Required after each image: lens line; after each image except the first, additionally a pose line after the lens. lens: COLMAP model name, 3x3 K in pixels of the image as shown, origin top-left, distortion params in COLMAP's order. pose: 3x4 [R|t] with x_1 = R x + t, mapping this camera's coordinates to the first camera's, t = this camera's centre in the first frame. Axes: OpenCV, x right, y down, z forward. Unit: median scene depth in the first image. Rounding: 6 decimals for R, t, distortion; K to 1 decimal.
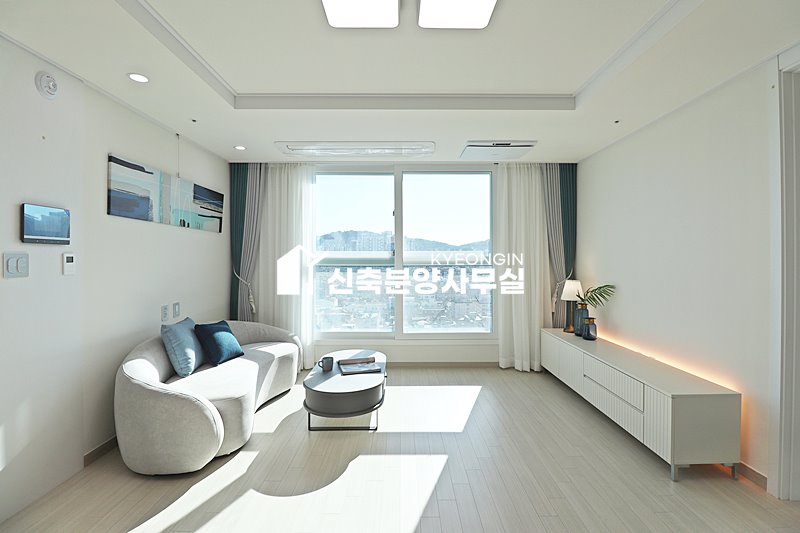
lens RADIAL K [[370.4, 0, 402.0], [0, 370.4, 258.3], [0, 0, 1]] dist [-0.011074, -0.006577]
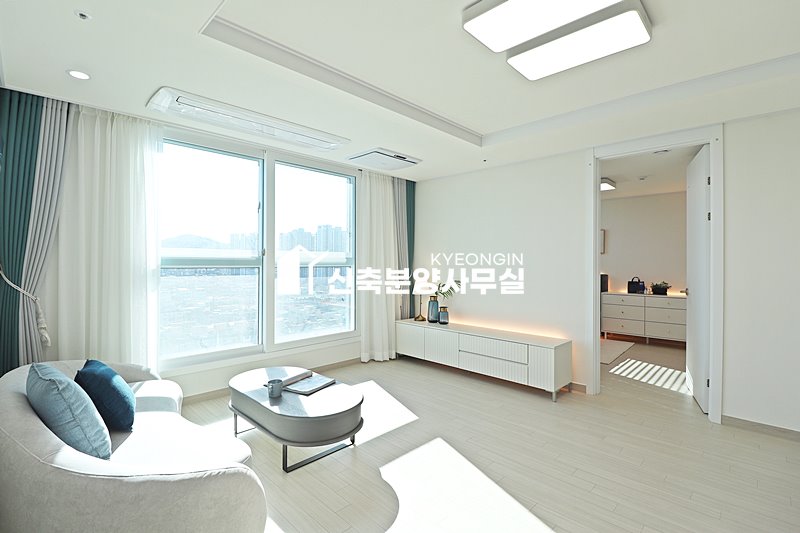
lens RADIAL K [[370.4, 0, 407.8], [0, 370.4, 264.1], [0, 0, 1]] dist [-0.011074, -0.006577]
pose [[0.705407, -0.000070, 0.708803, -0.543924], [-0.008957, 0.999919, 0.009012, 0.002284], [-0.708746, -0.012706, 0.705349, 0.215111]]
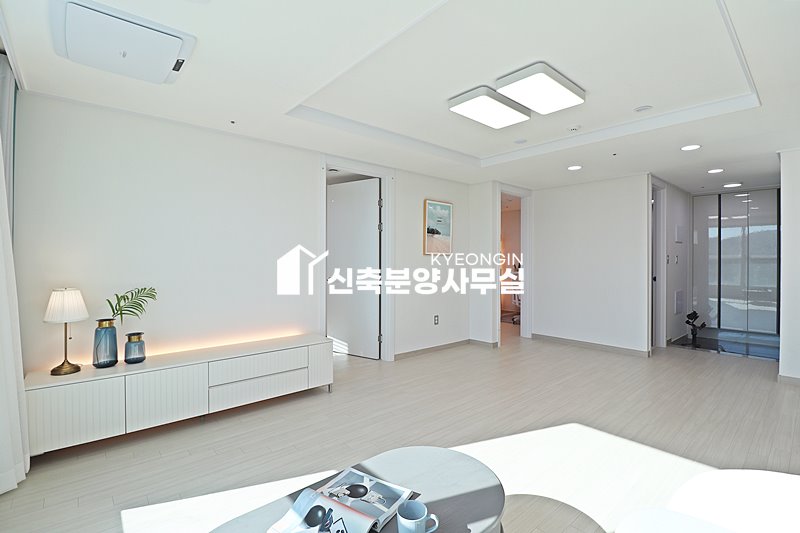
lens RADIAL K [[370.4, 0, 397.3], [0, 370.4, 260.9], [0, 0, 1]] dist [-0.011074, -0.006577]
pose [[-0.640257, -0.004165, 0.768149, -0.463304], [-0.002102, 0.999991, 0.003670, 0.008062], [-0.768158, 0.000735, -0.640260, 1.197136]]
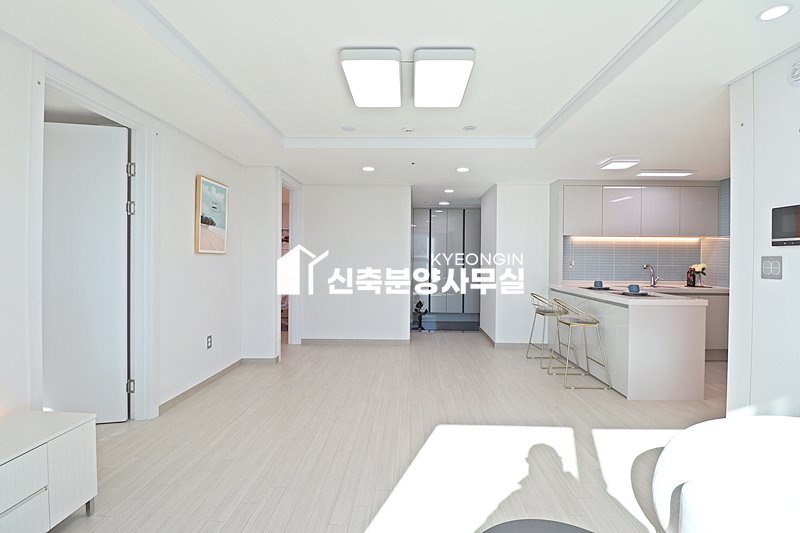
lens RADIAL K [[370.4, 0, 399.1], [0, 370.4, 261.5], [0, 0, 1]] dist [-0.011074, -0.006577]
pose [[-0.999369, -0.007770, 0.034648, 0.002537], [-0.007485, 0.999937, 0.008342, -0.000385], [-0.034711, 0.008078, -0.999365, 1.191267]]
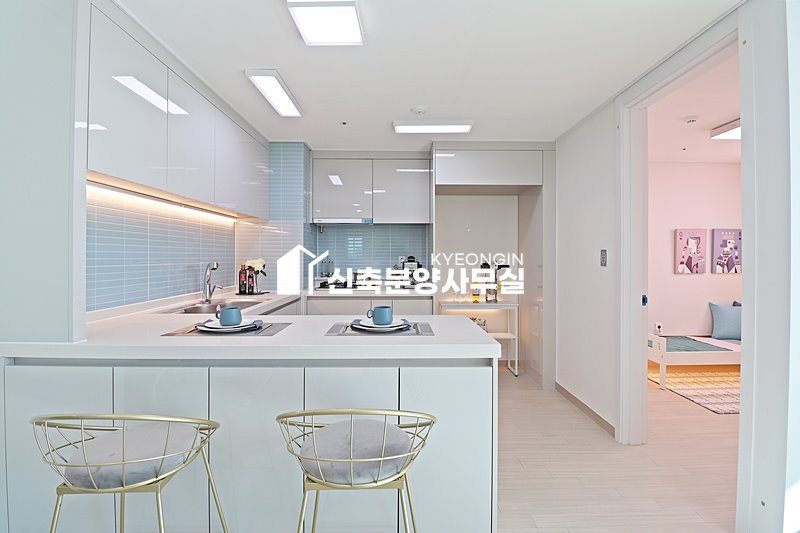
lens RADIAL K [[370.4, 0, 402.5], [0, 370.4, 256.8], [0, 0, 1]] dist [-0.011074, -0.006577]
pose [[0.003957, 0.006715, -0.999970, -0.173351], [0.004230, 0.999968, 0.006732, 0.002748], [0.999983, -0.004256, 0.003929, 0.011297]]
